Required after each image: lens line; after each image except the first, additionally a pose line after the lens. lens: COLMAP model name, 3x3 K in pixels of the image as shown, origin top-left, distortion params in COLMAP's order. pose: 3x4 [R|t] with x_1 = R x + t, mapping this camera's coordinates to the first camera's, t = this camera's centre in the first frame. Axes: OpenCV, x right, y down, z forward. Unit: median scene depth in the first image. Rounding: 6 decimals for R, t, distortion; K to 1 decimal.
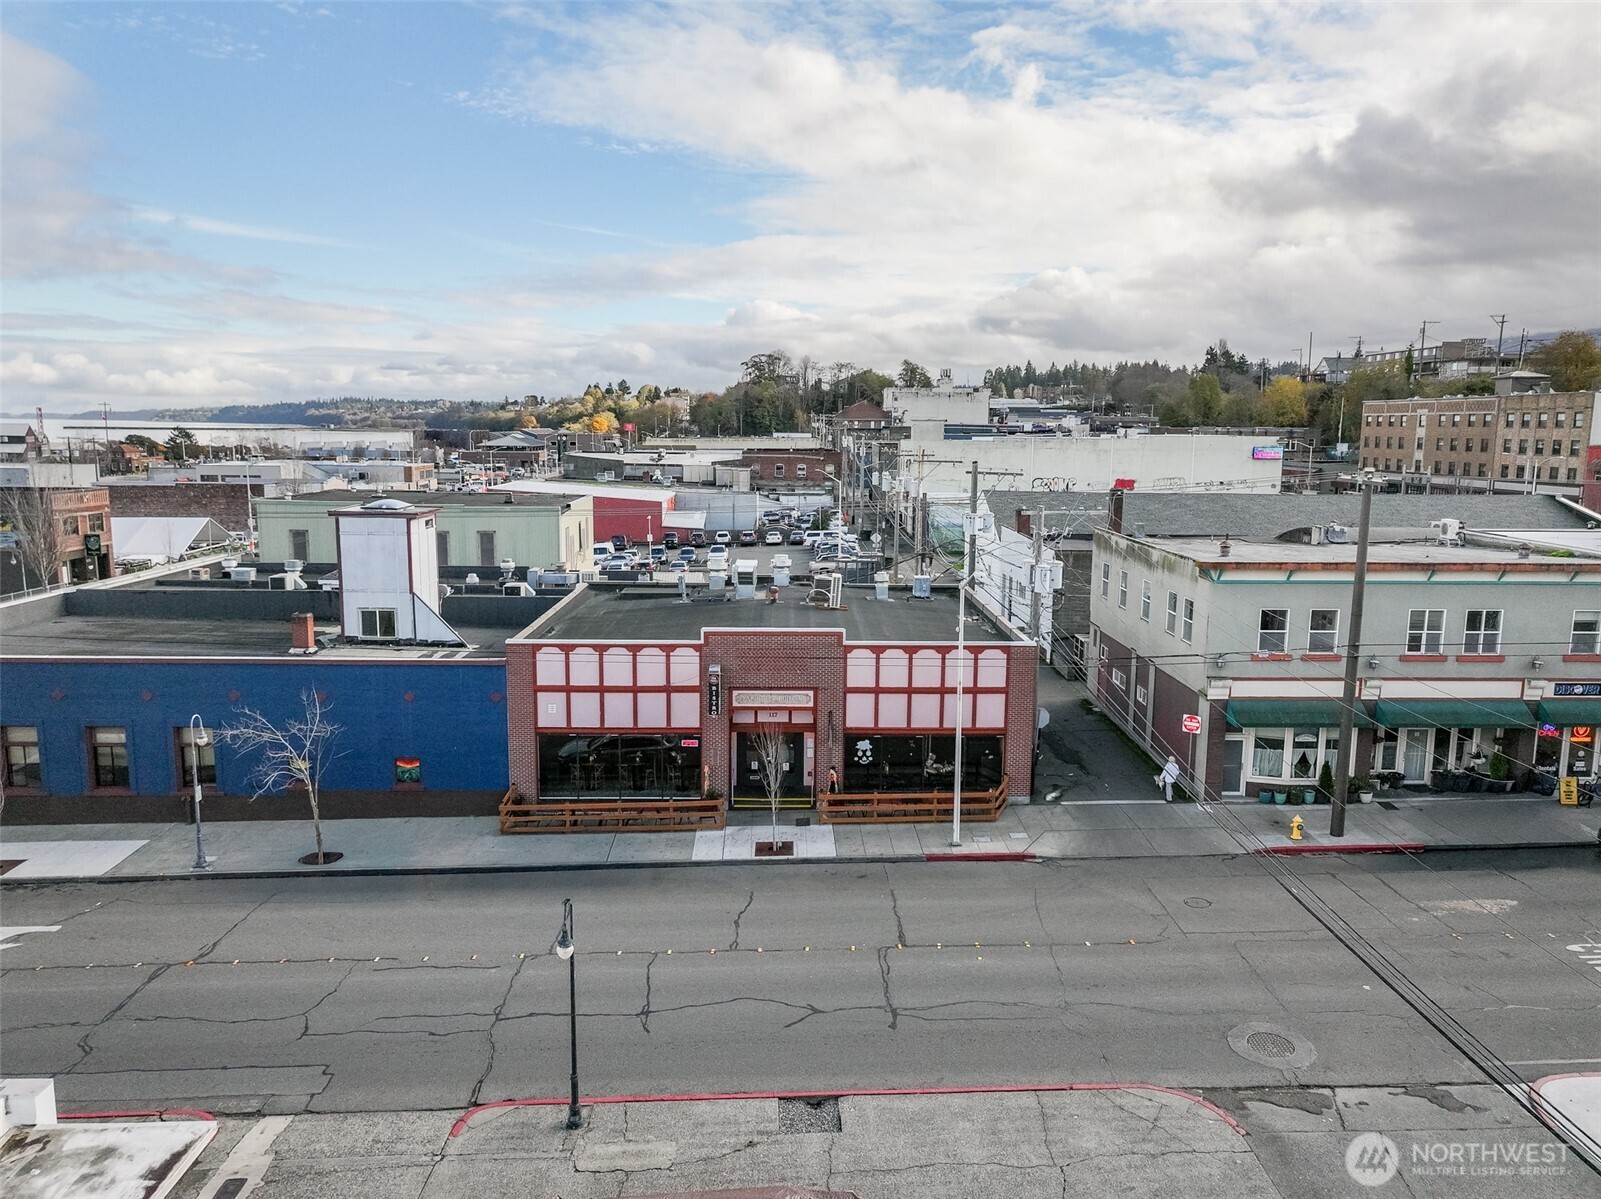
lens RADIAL K [[1123.3, 0, 809.9], [0, 1123.3, 598.8], [0, 0, 1]] dist [0.000062, 0.010999]
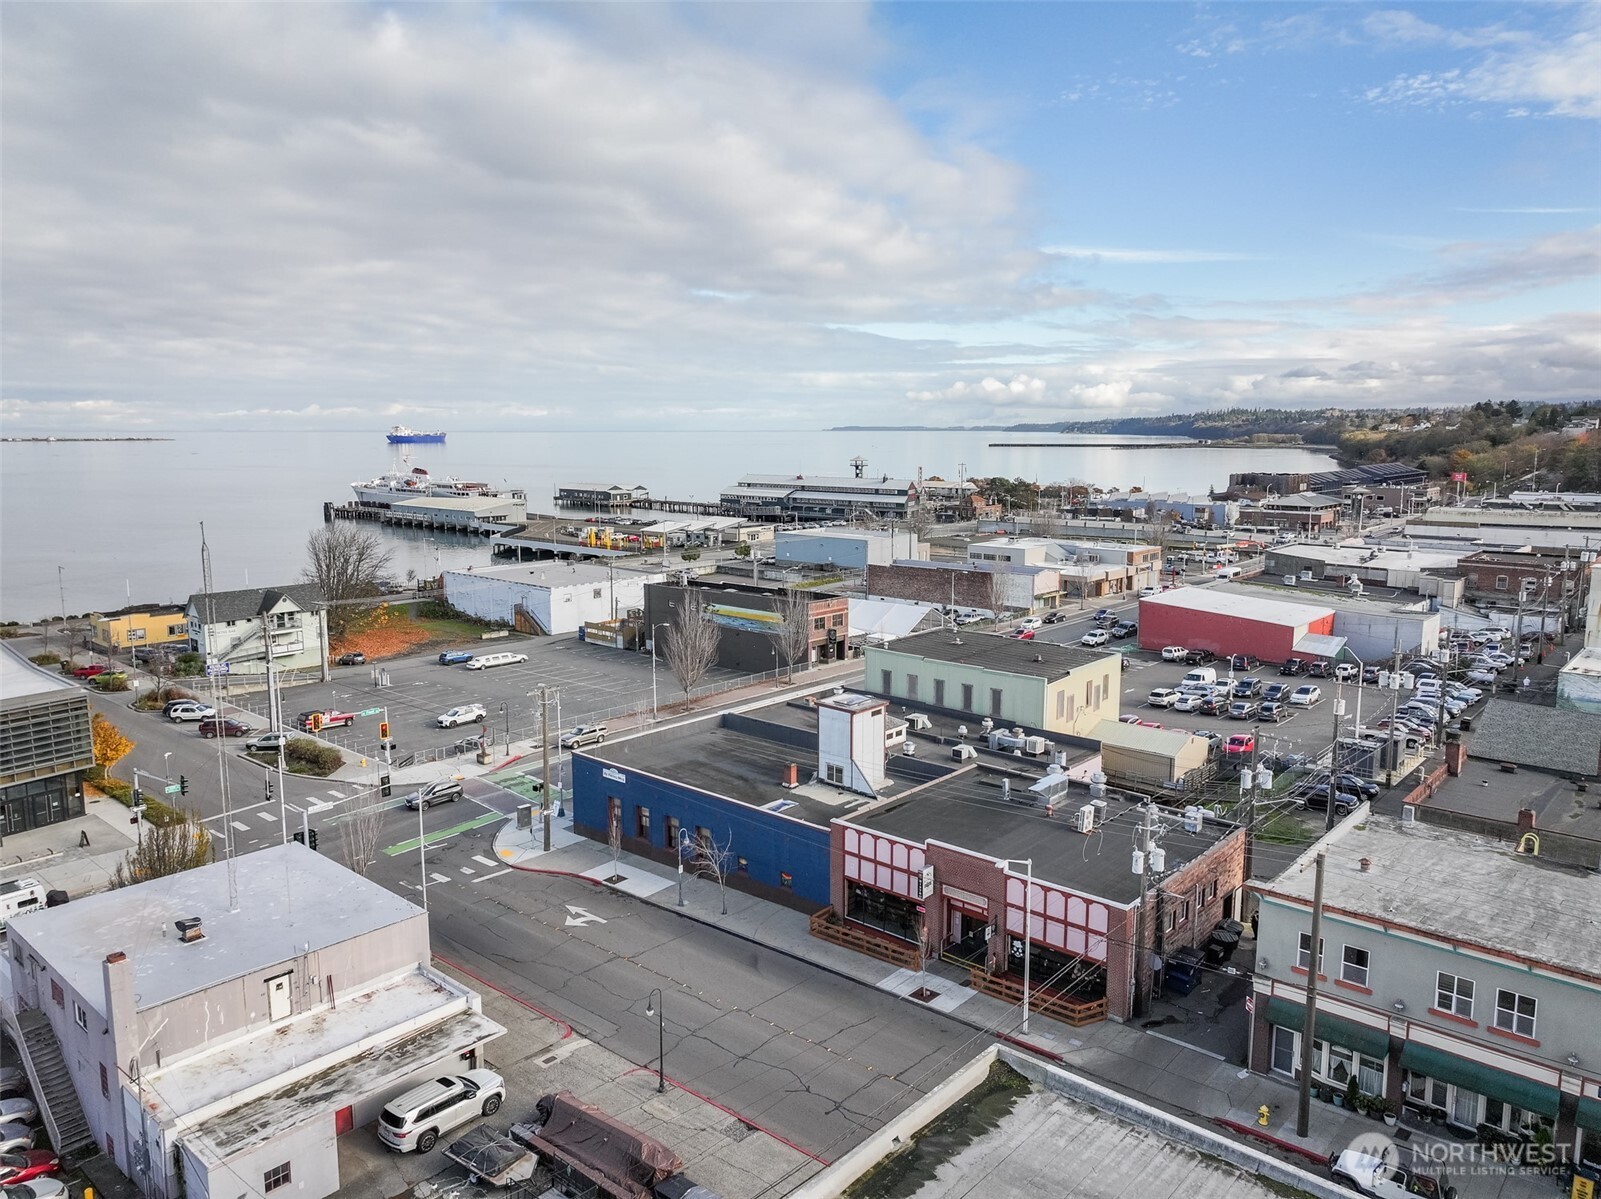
lens RADIAL K [[1123.3, 0, 809.9], [0, 1123.3, 598.8], [0, 0, 1]] dist [0.000062, 0.010999]
pose [[0.733329, 0.091055, -0.673749, 0.792351], [-0.095079, 0.994987, 0.030983, -0.334161], [0.673193, 0.041339, 0.738310, -0.269320]]
